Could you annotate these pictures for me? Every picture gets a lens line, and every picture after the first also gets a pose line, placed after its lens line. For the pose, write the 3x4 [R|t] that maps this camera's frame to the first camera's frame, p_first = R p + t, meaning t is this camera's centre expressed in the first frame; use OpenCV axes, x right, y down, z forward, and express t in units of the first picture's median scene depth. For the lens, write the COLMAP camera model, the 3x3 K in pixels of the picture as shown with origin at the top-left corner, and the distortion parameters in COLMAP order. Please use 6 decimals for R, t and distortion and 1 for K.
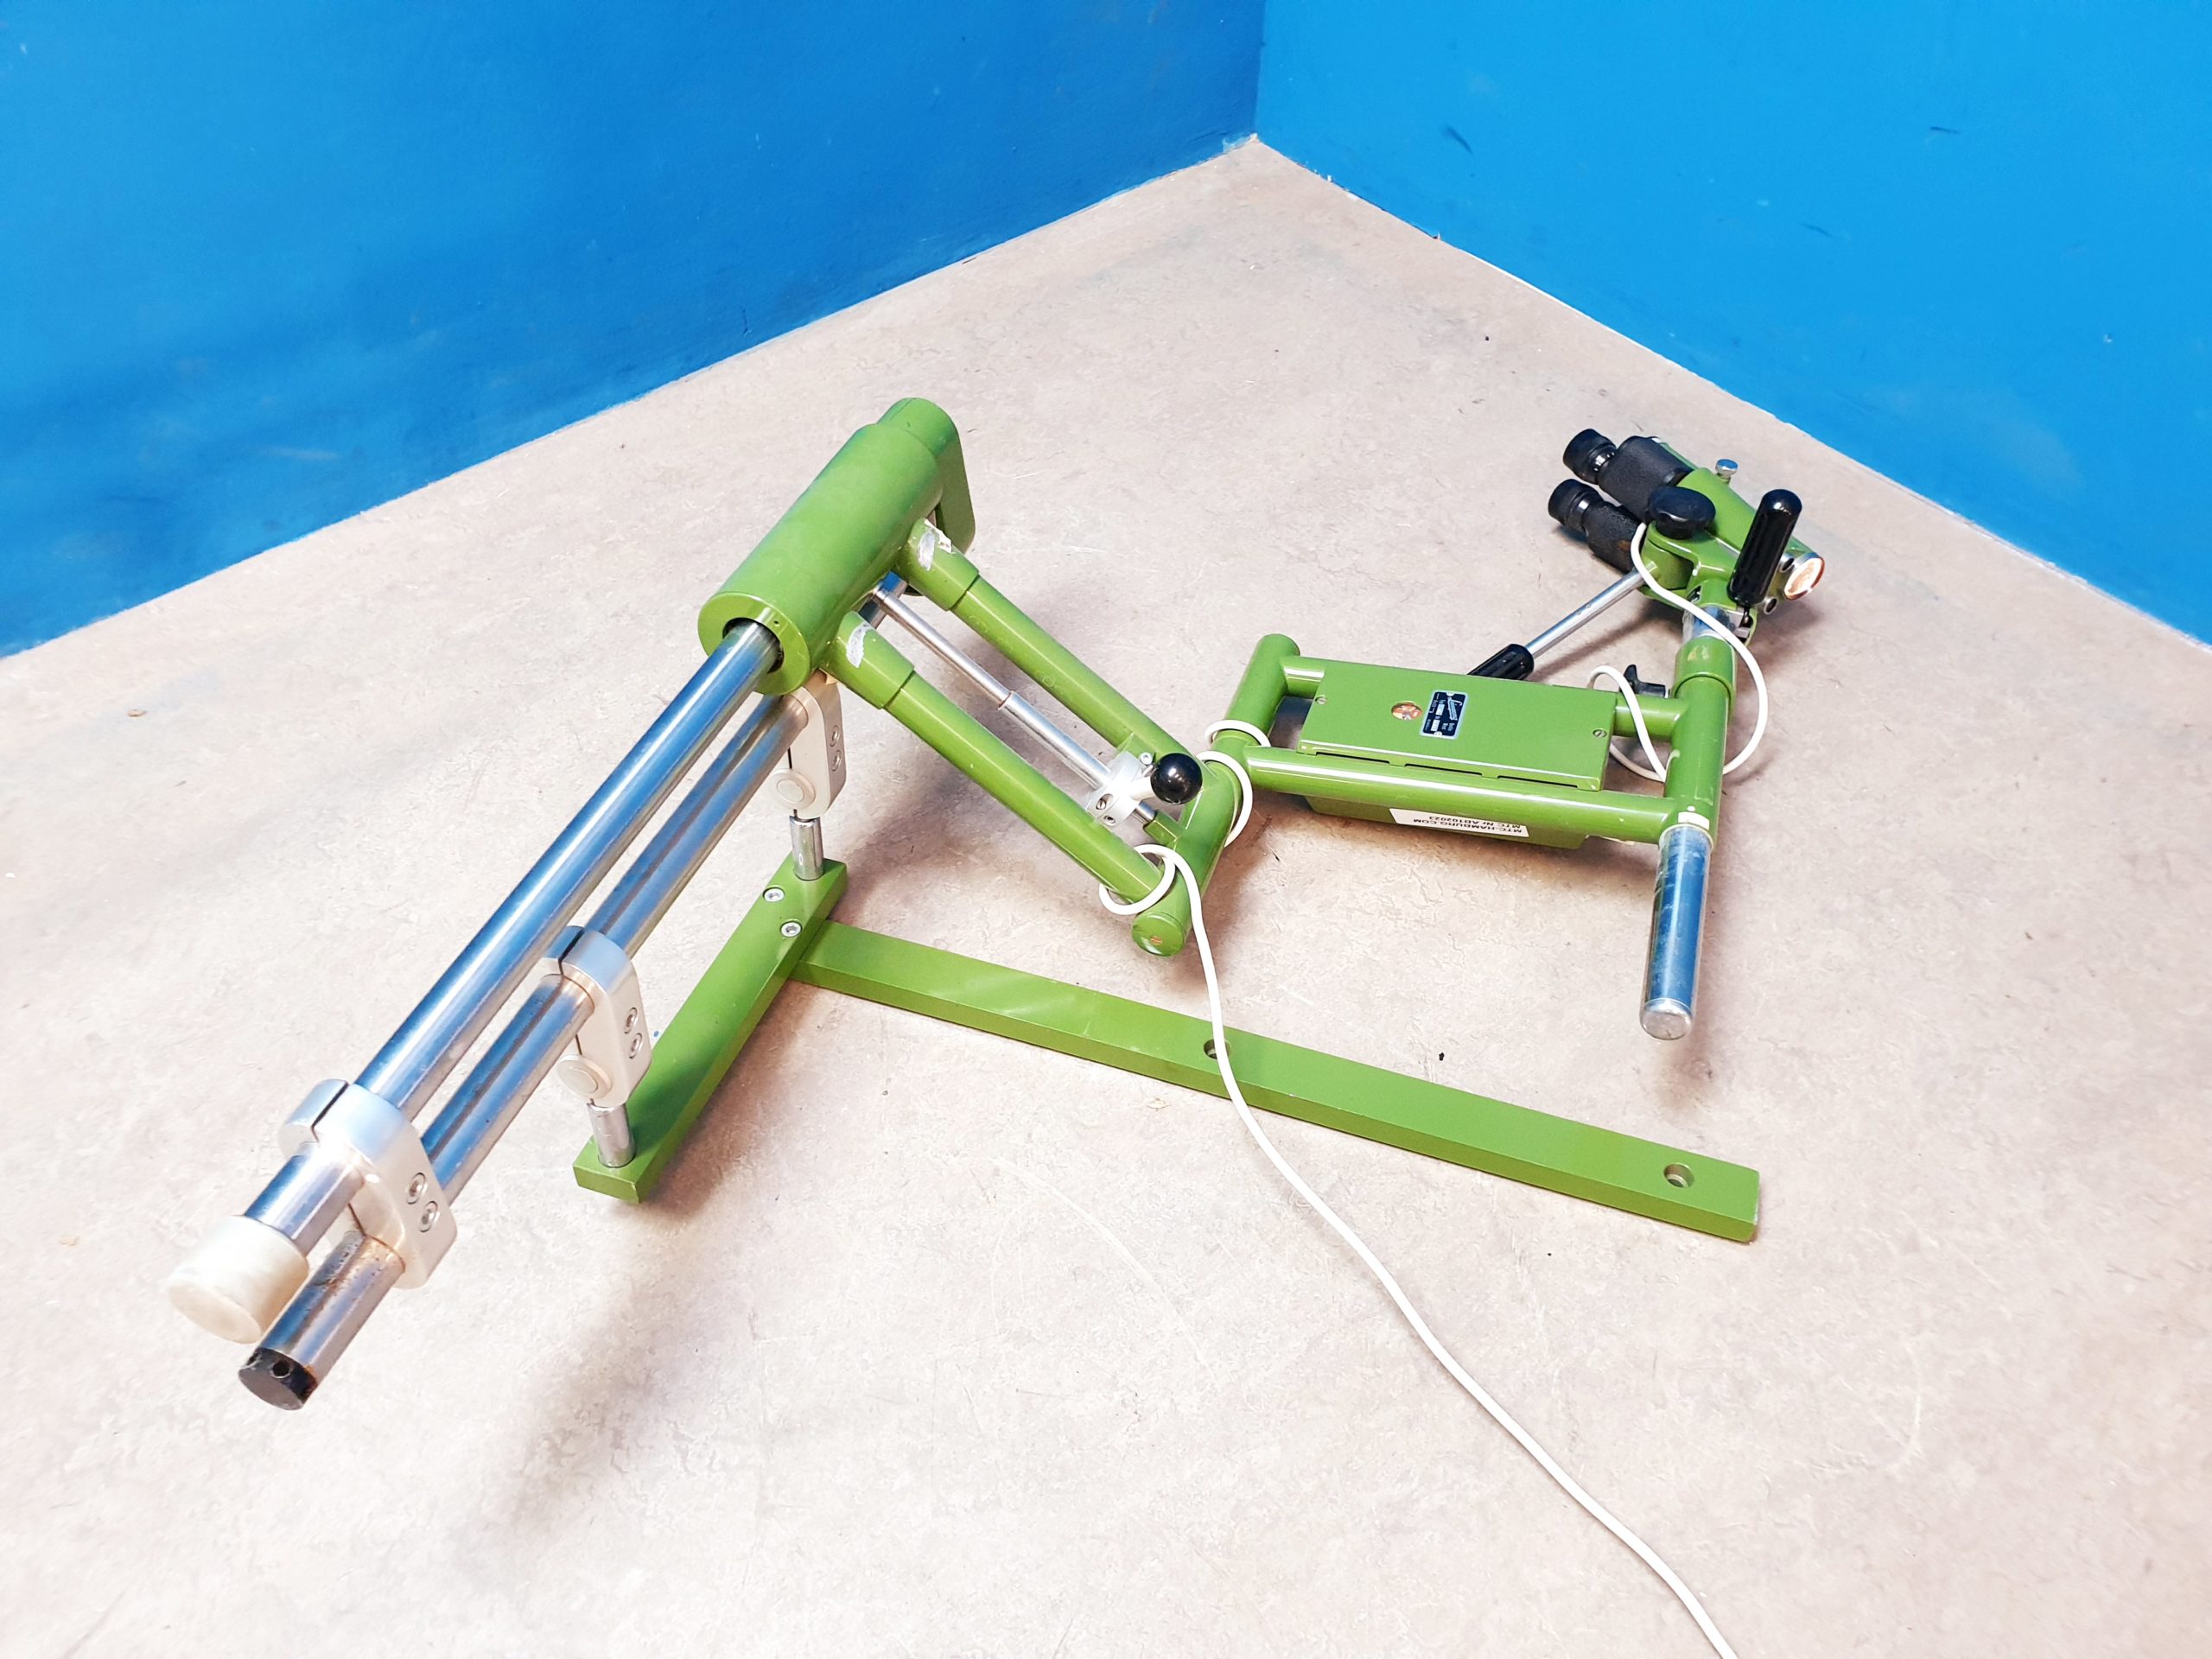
lens RADIAL K [[1737.0, 0, 1106.0], [0, 1737.0, 829.5], [0, 0, 1]] dist [0.064204, -0.167741]
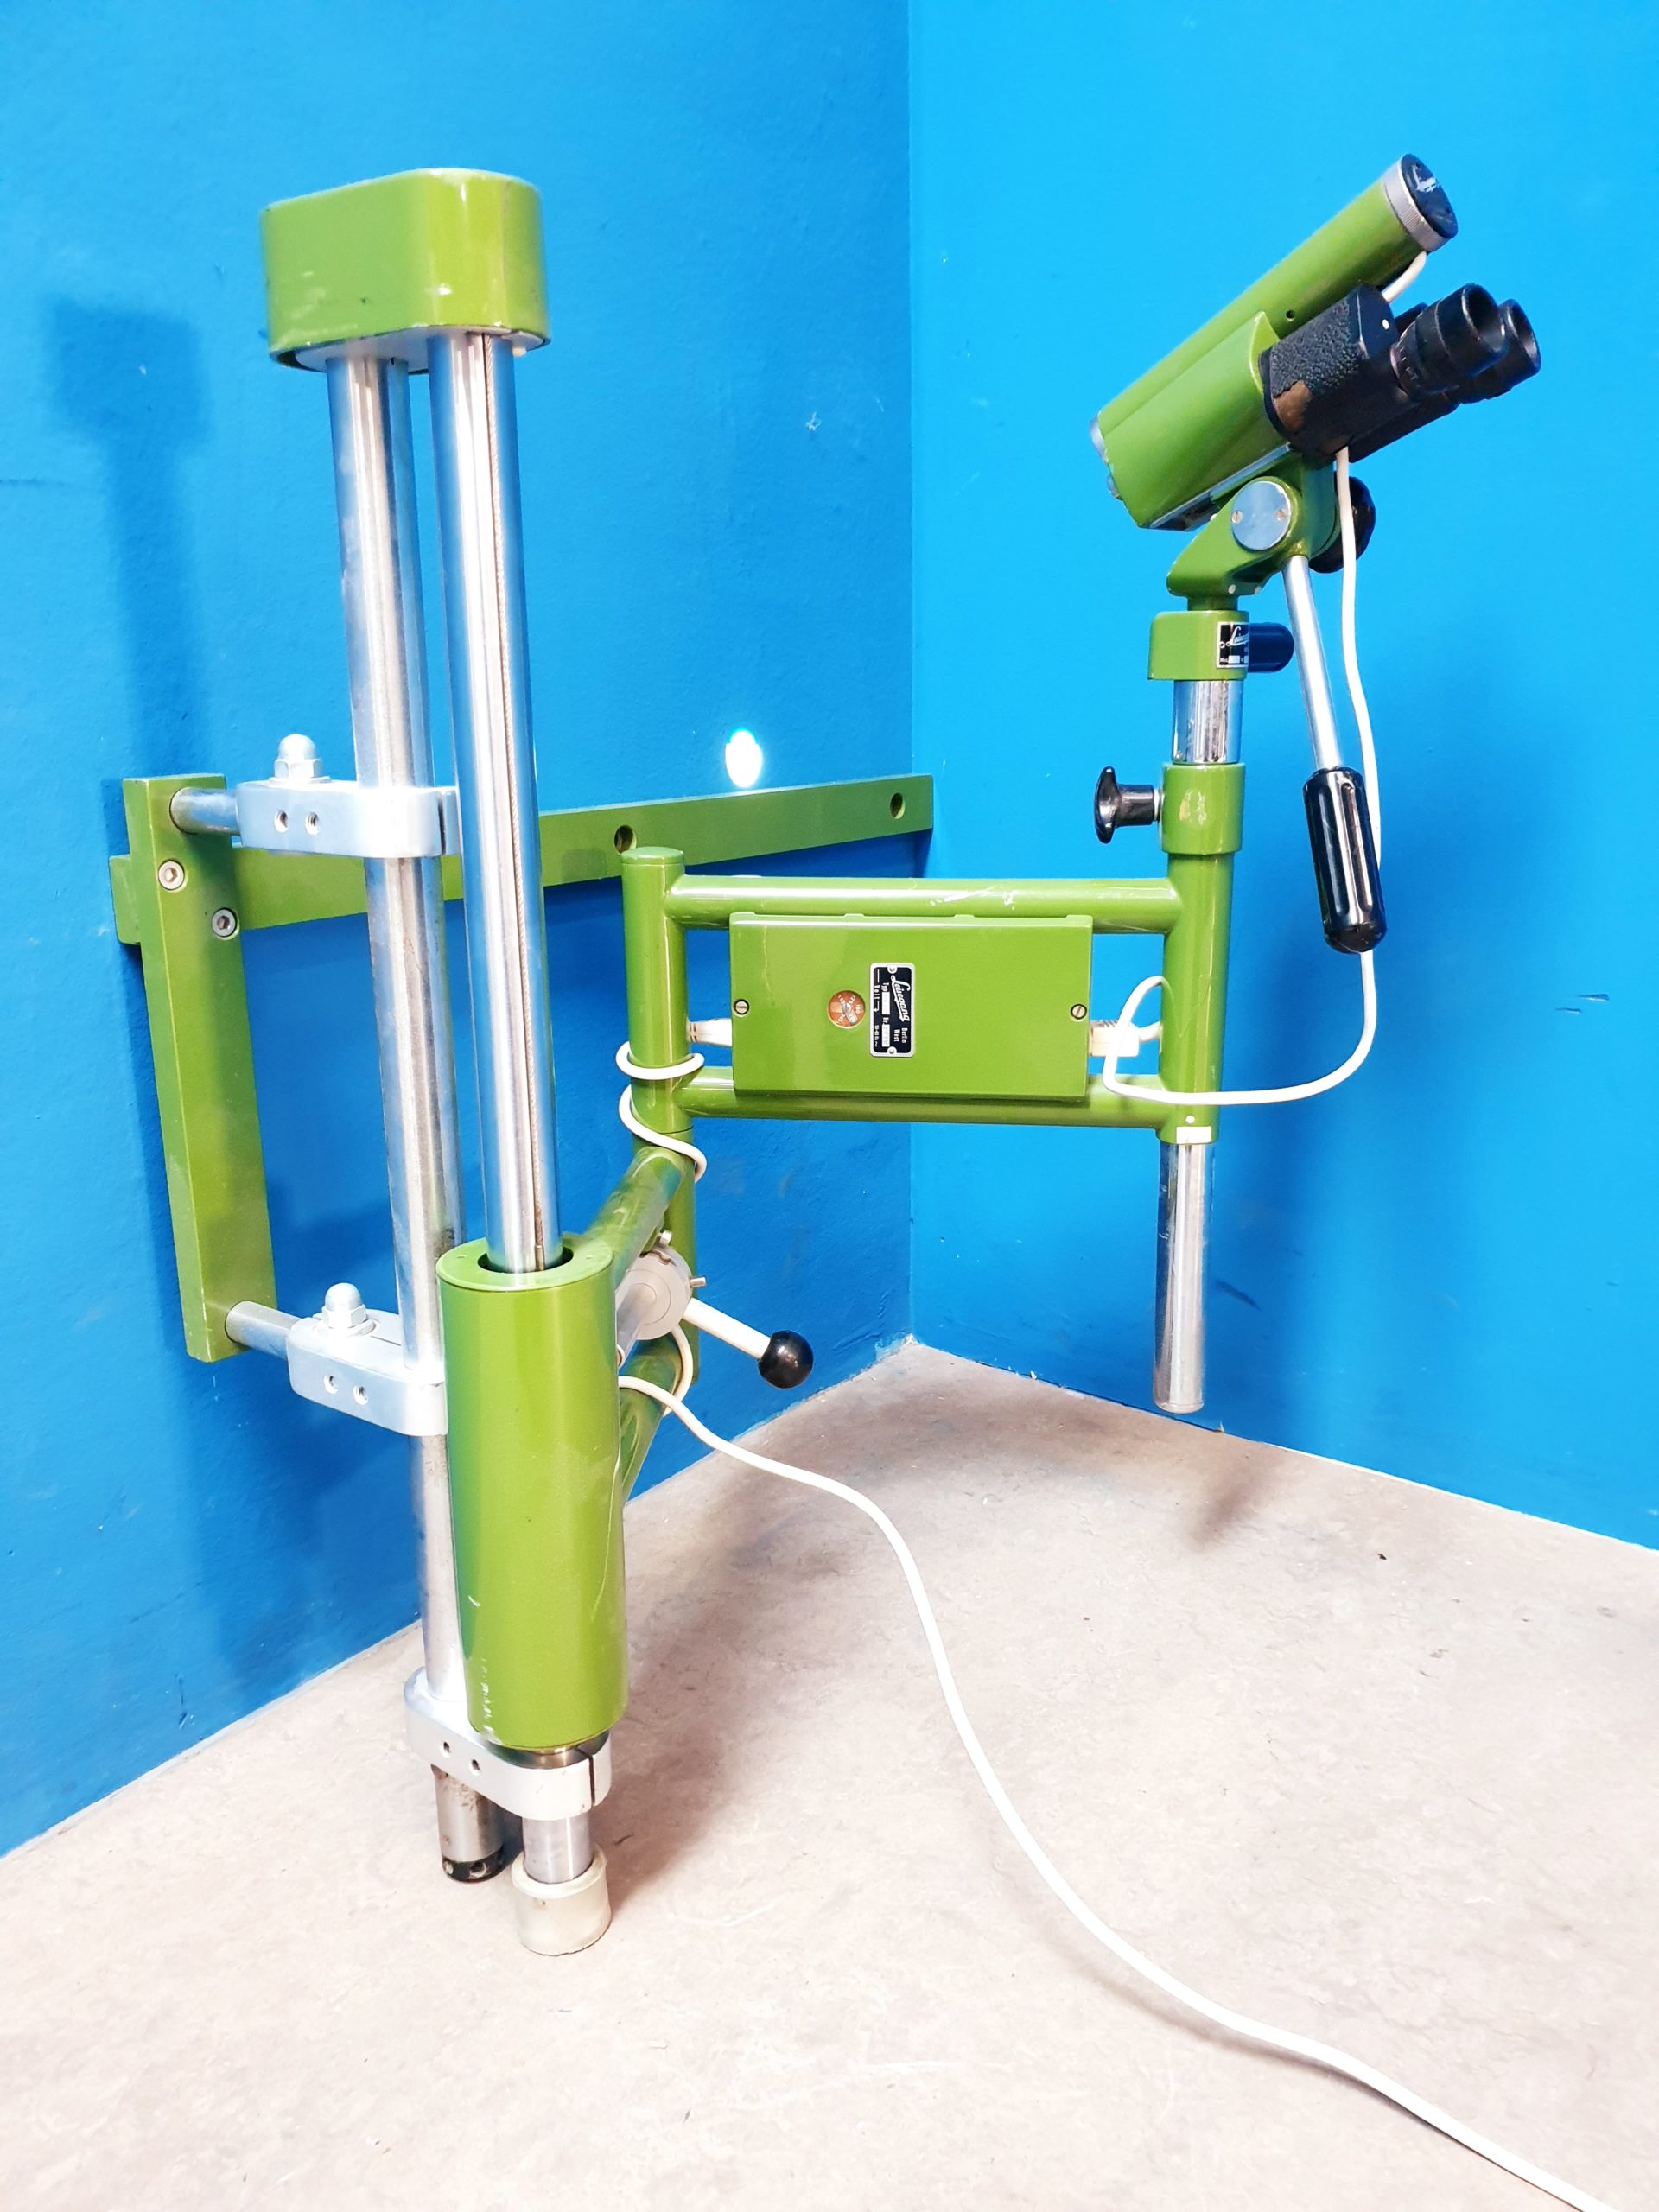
lens RADIAL K [[1715.2, 0, 829.5], [0, 1715.2, 1106.0], [0, 0, 1]] dist [-0.032057, 0.075932]
pose [[0.976074, -0.078741, 0.202678, -0.115303], [0.177241, 0.828078, -0.531857, -0.139041], [-0.125954, 0.555055, 0.822222, 0.482440]]
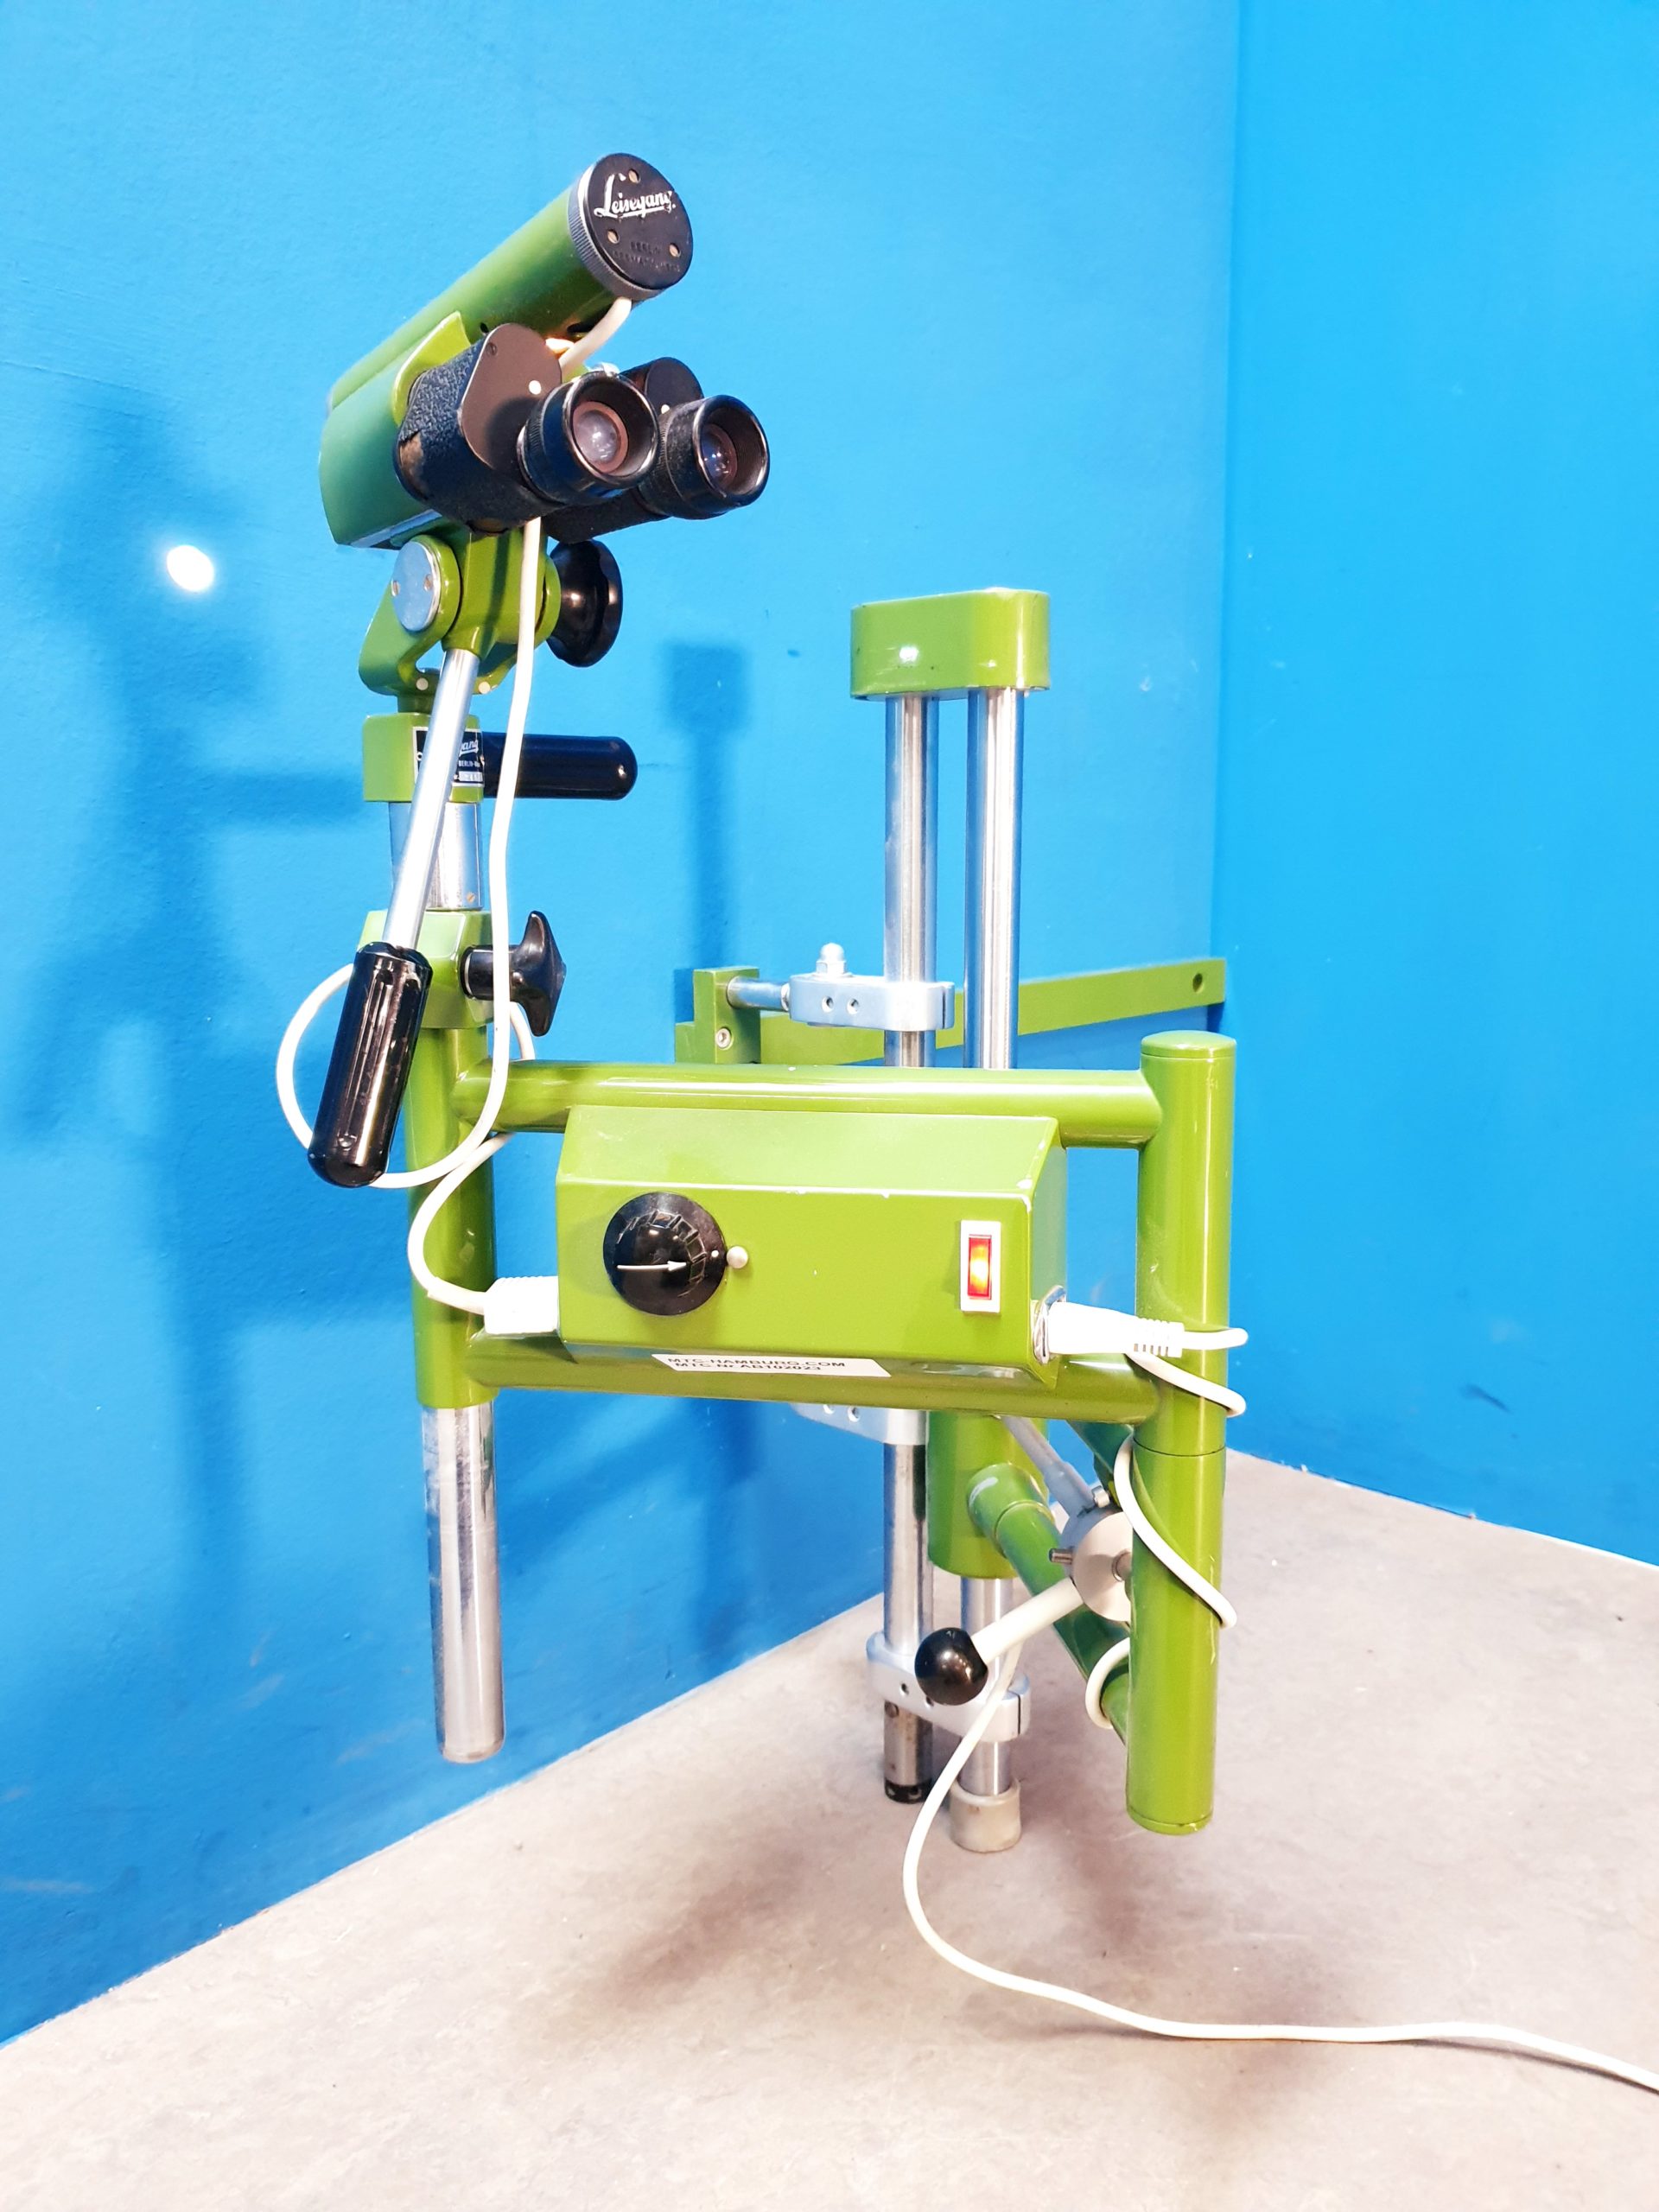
lens RADIAL K [[1703.8, 0, 829.5], [0, 1703.8, 1106.0], [0, 0, 1]] dist [0.002649, 0.024140]
pose [[0.993323, -0.037764, 0.109010, -0.240857], [0.097371, 0.781199, -0.616641, -0.029453], [-0.061872, 0.623139, 0.779660, 0.338840]]
